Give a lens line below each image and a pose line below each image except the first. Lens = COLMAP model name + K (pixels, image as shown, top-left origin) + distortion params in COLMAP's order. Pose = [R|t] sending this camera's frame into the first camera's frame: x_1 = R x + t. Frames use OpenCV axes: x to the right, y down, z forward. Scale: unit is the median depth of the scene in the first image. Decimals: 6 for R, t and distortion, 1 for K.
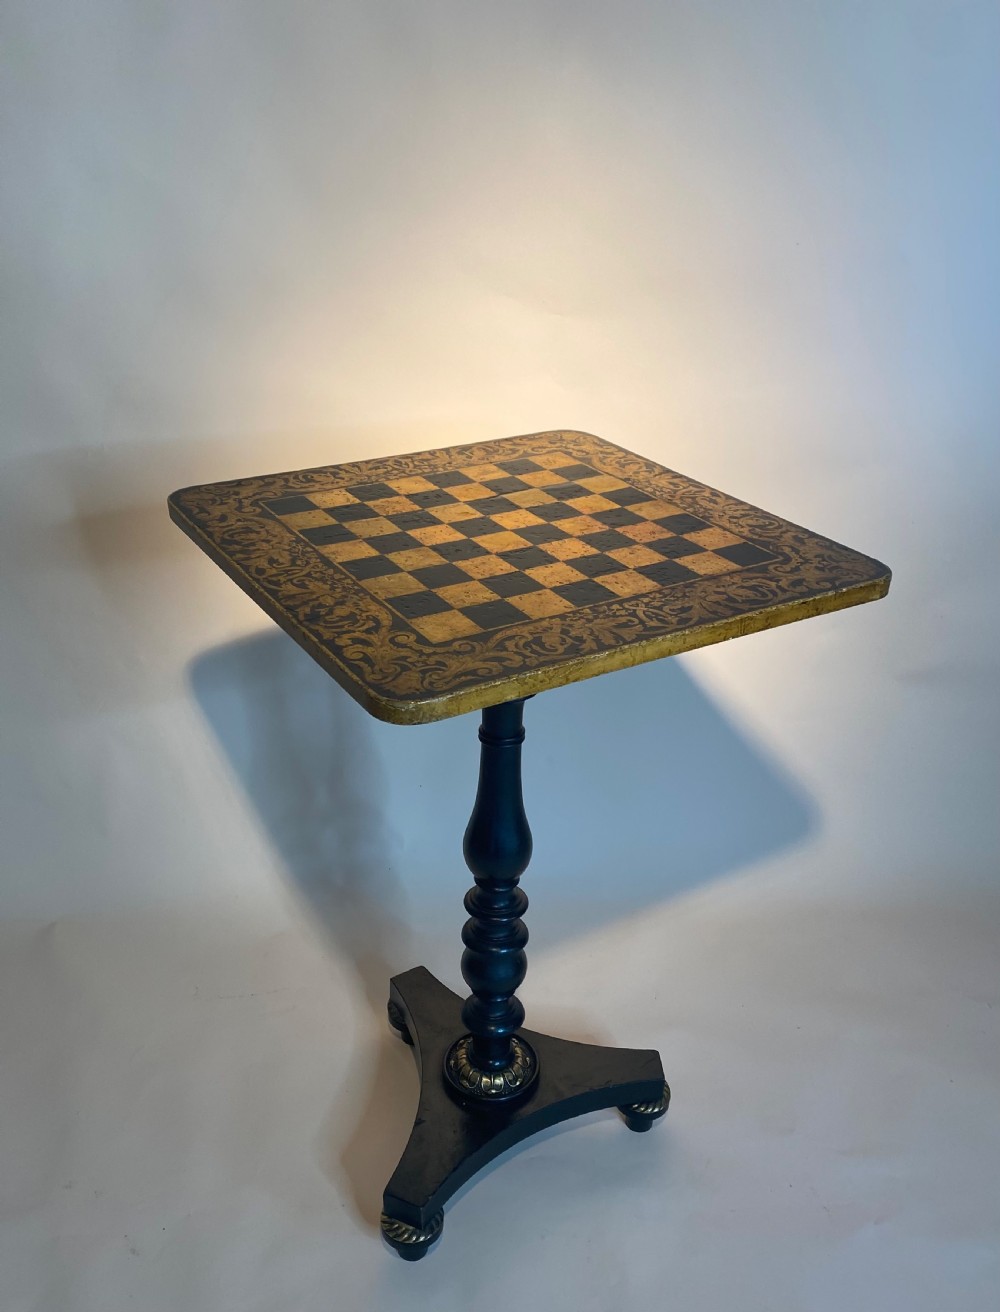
lens RADIAL K [[1155.0, 0, 502.8], [0, 1155.0, 738.6], [0, 0, 1]] dist [0.089606, -0.029825]
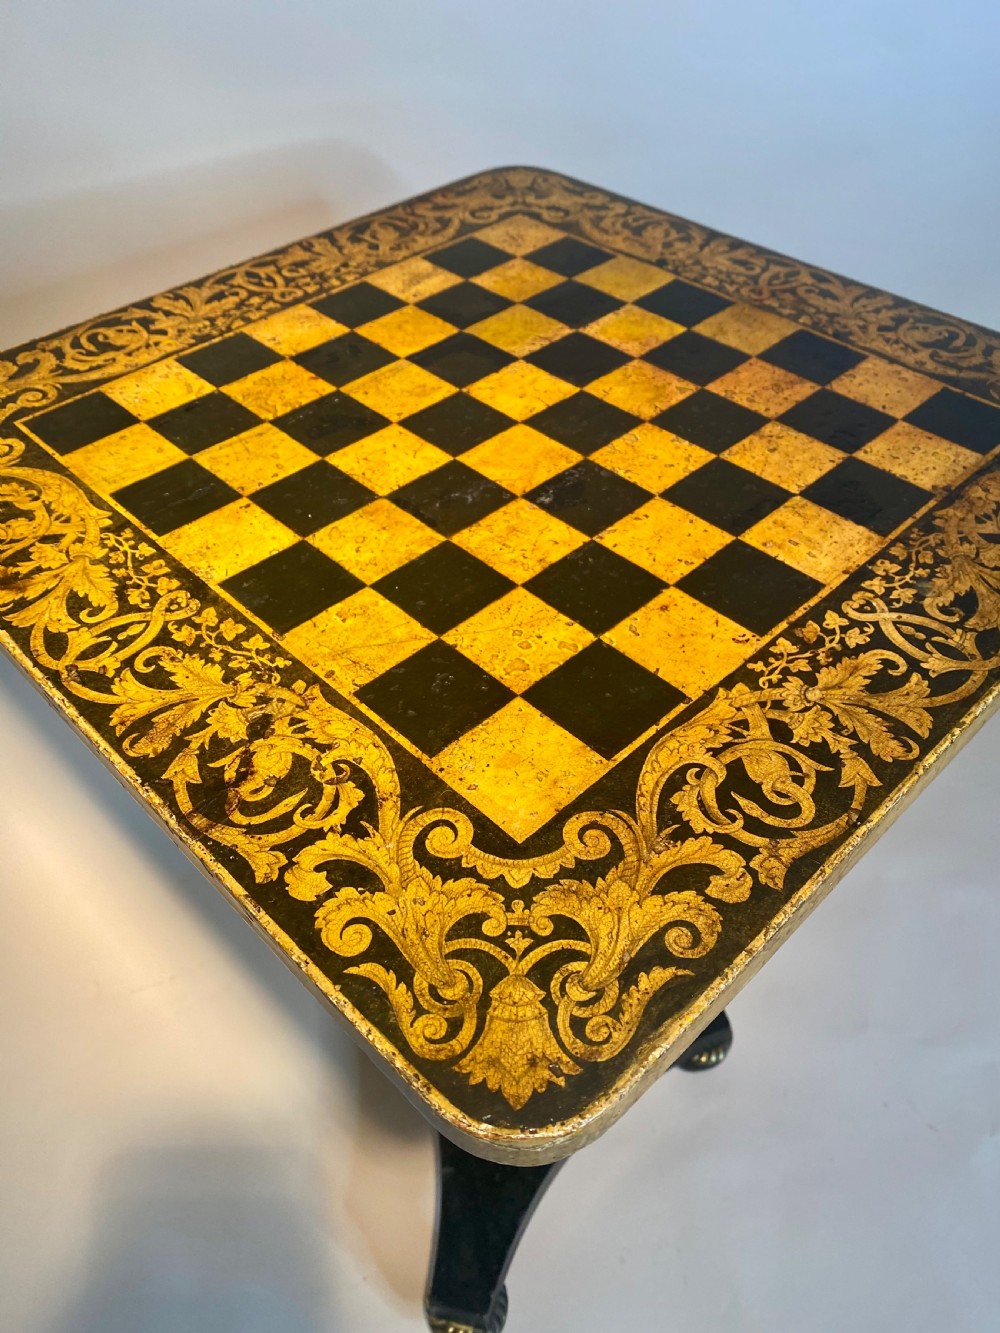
lens RADIAL K [[1047.1, 0, 505.0], [0, 1047.1, 678.8], [0, 0, 1]] dist [0.085319, -0.225946]
pose [[0.975241, -0.179454, 0.129231, -0.084907], [0.141236, 0.955103, 0.260443, -0.196857], [-0.170167, -0.235742, 0.956801, 0.523810]]
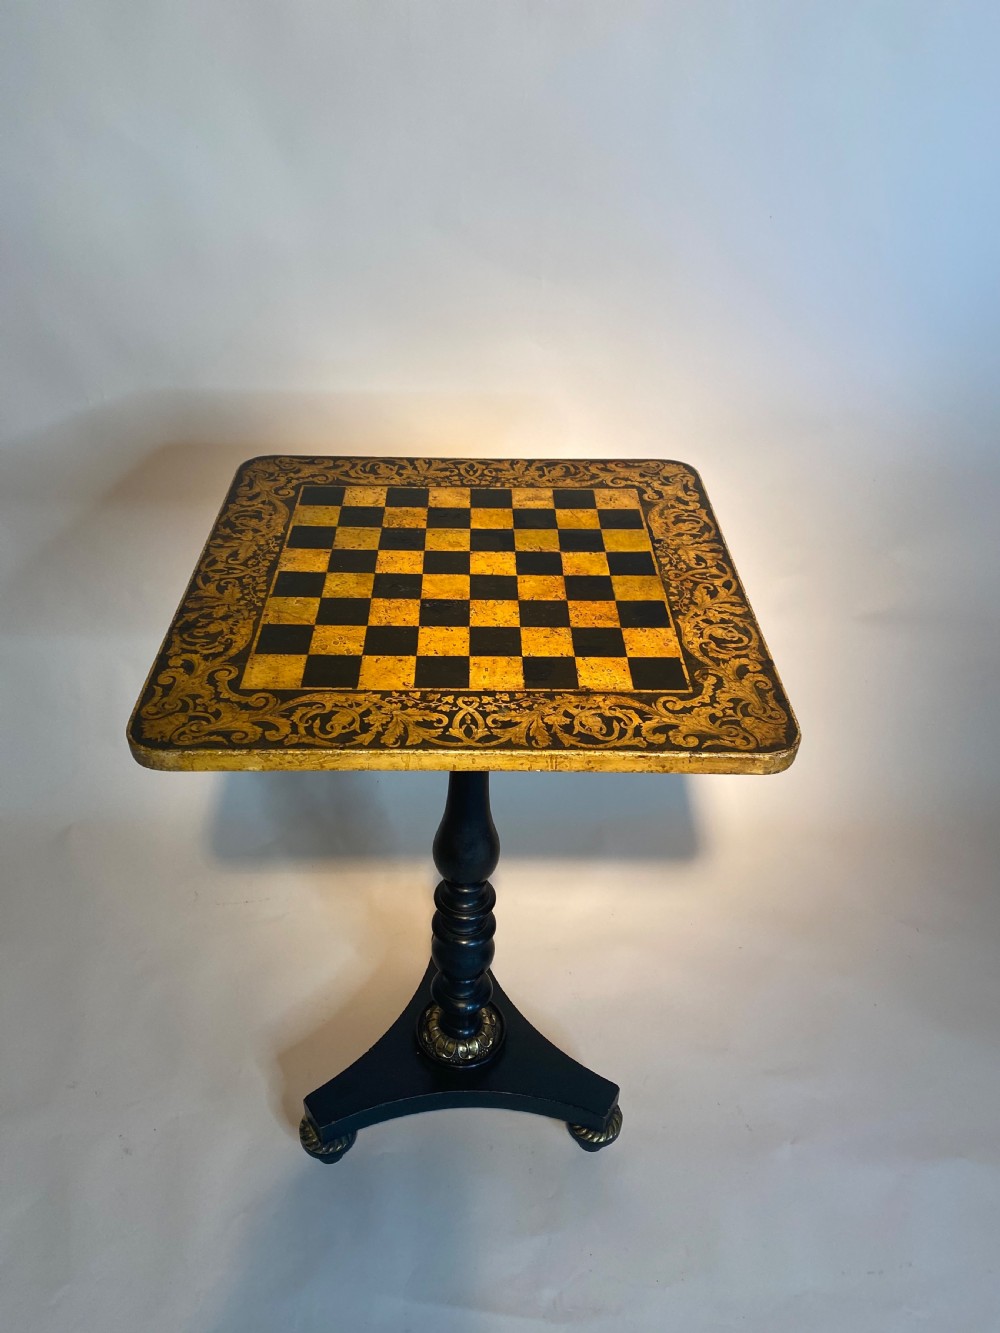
lens RADIAL K [[1047.1, 0, 500.7], [0, 1047.1, 665.8], [0, 0, 1]] dist [0.085319, -0.225946]
pose [[0.863855, 0.295768, -0.407770, 0.424615], [-0.263110, 0.955210, 0.135449, -0.237131], [0.429567, -0.009720, 0.902983, 0.200617]]
